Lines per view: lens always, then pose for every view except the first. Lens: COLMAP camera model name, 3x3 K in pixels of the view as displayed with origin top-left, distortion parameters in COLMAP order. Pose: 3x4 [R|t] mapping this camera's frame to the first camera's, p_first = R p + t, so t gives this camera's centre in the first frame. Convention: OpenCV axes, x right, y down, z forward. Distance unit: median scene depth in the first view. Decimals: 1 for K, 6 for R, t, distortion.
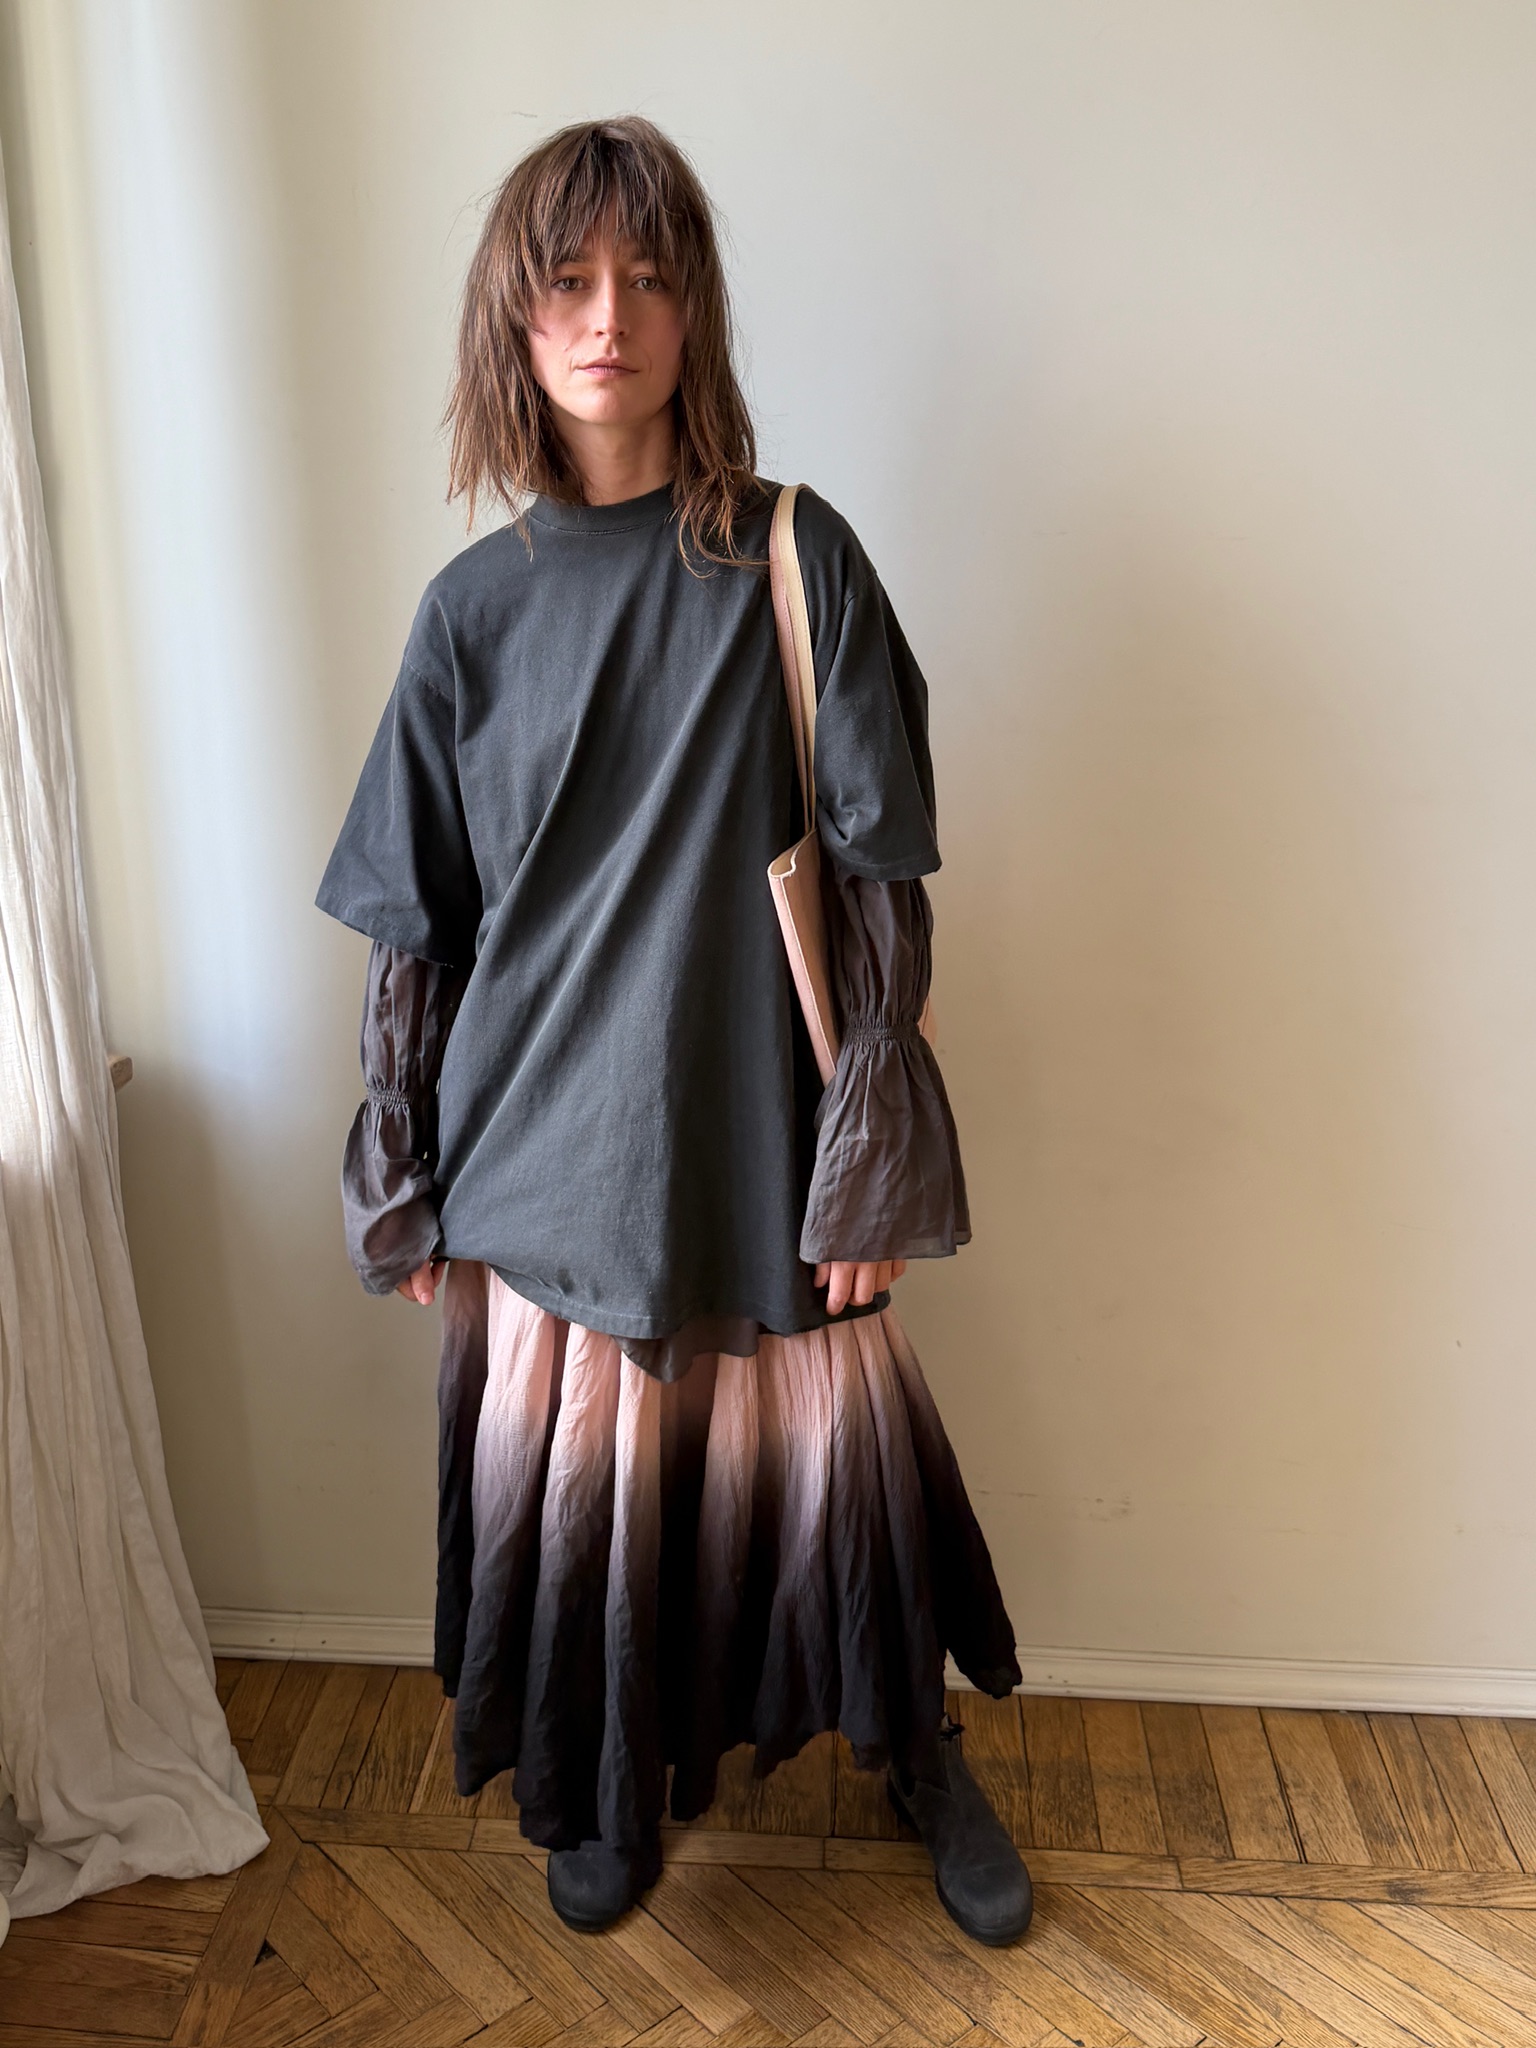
lens RADIAL K [[1896.0, 0, 740.6], [0, 1896.0, 994.9], [0, 0, 1]] dist [0.009056, -0.013499]
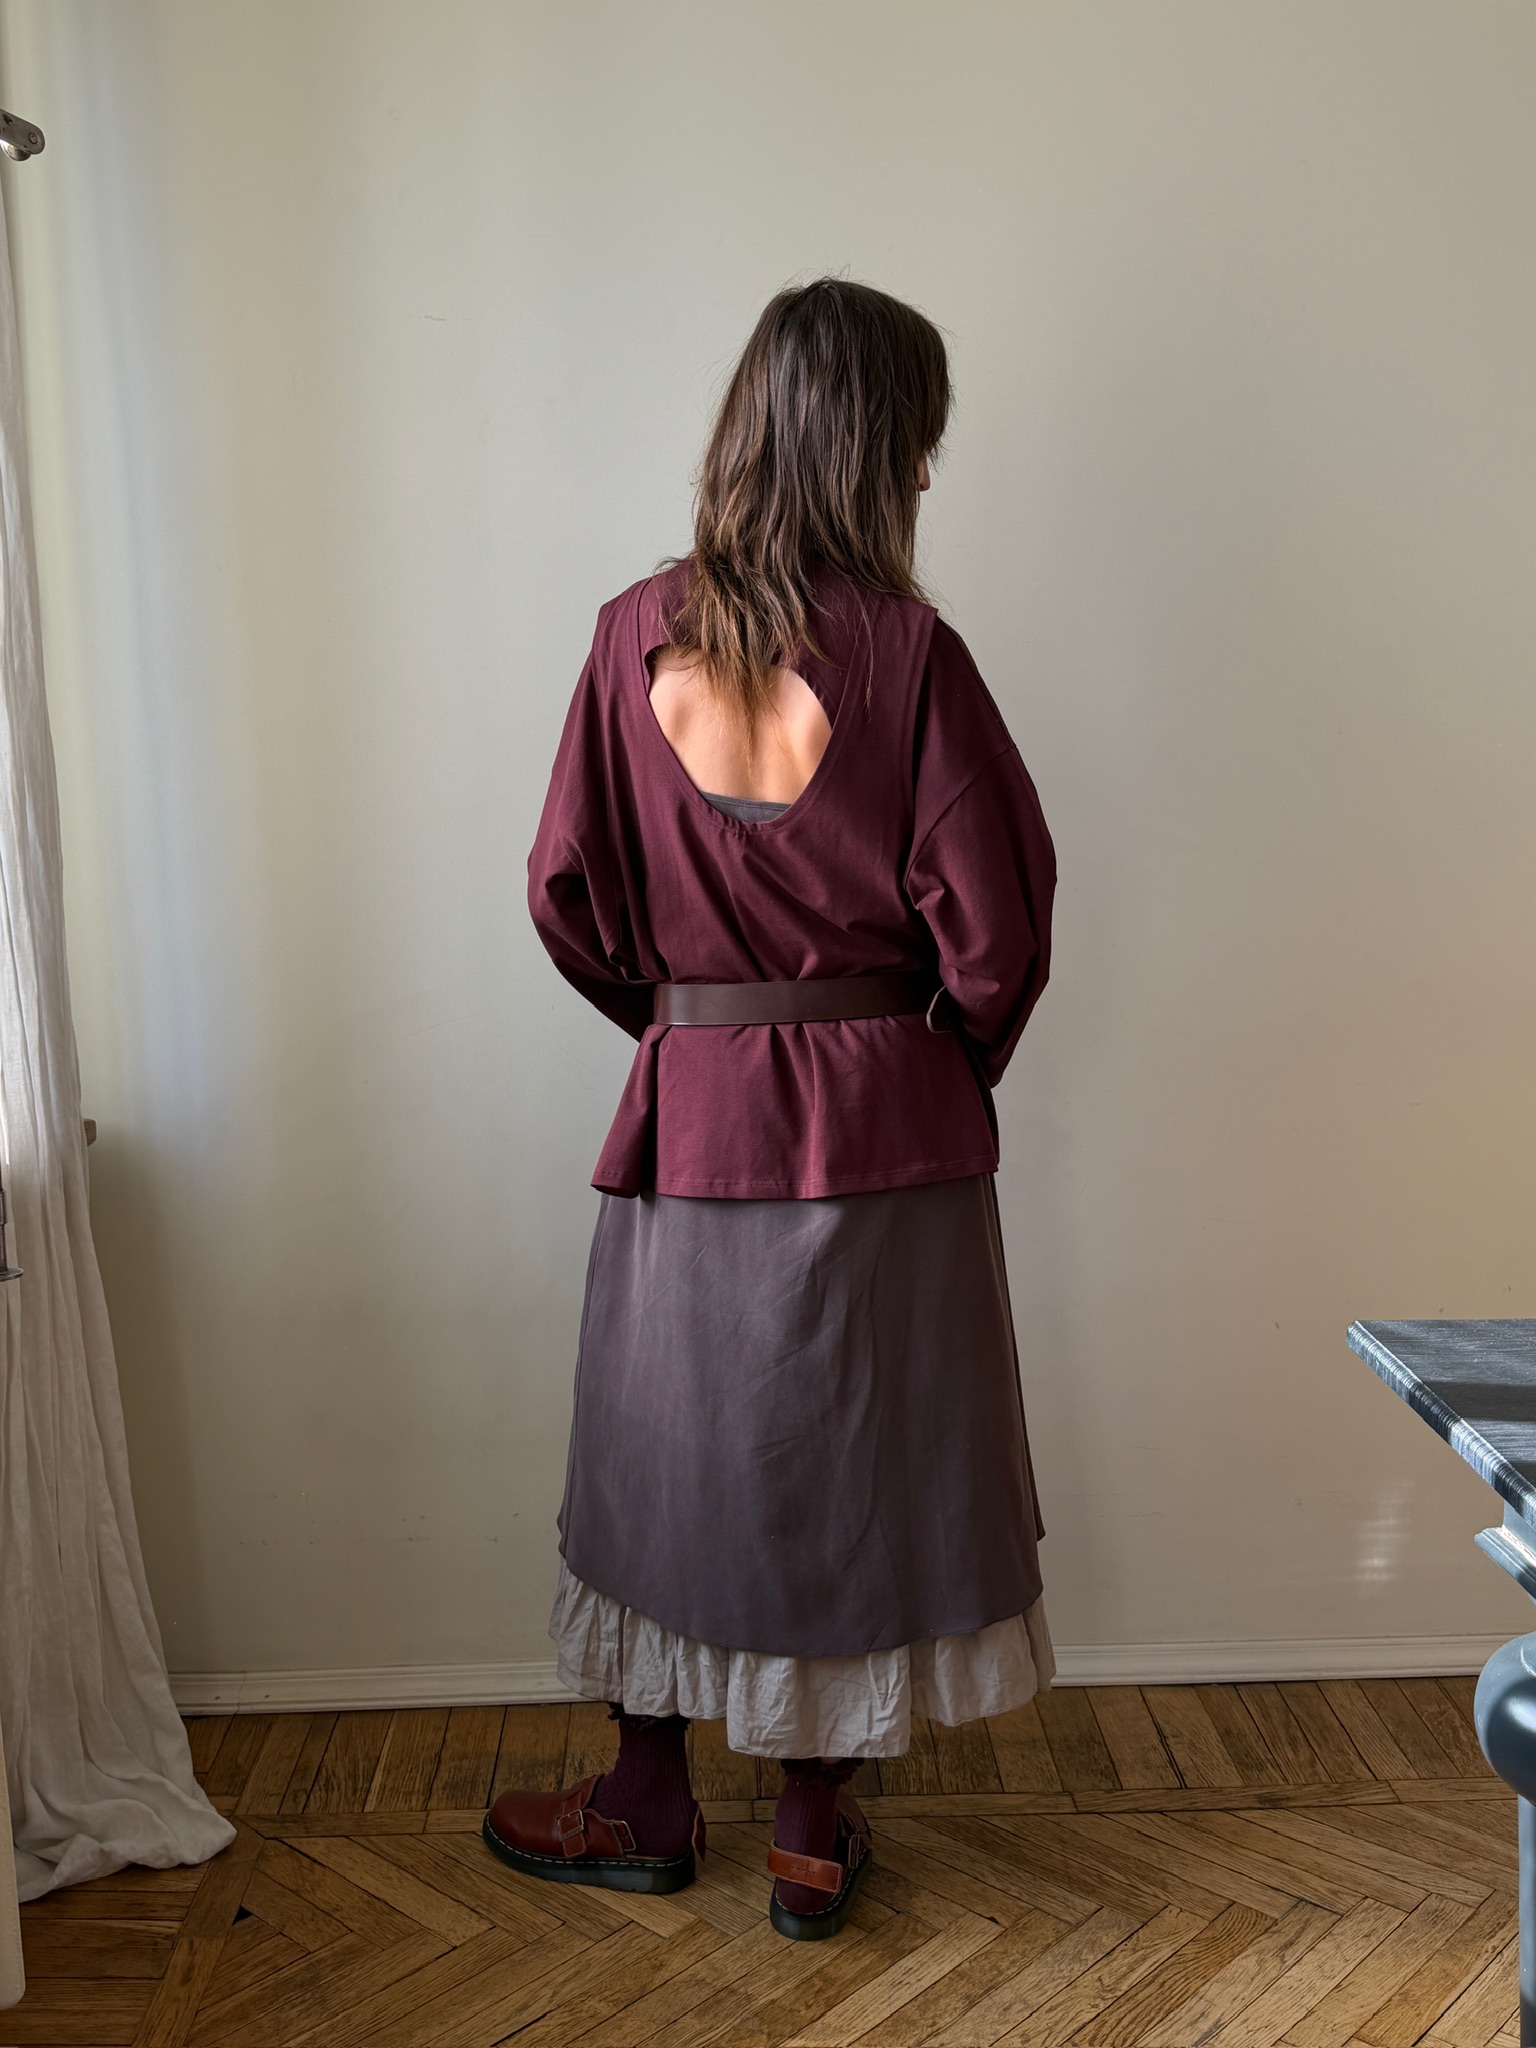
lens RADIAL K [[2043.8, 0, 756.6], [0, 2043.8, 1029.0], [0, 0, 1]] dist [0.101225, -0.207129]
pose [[0.995281, -0.042887, 0.087046, -0.037956], [0.056149, 0.986138, -0.156137, 0.195604], [-0.079144, 0.160287, 0.983892, -0.240746]]
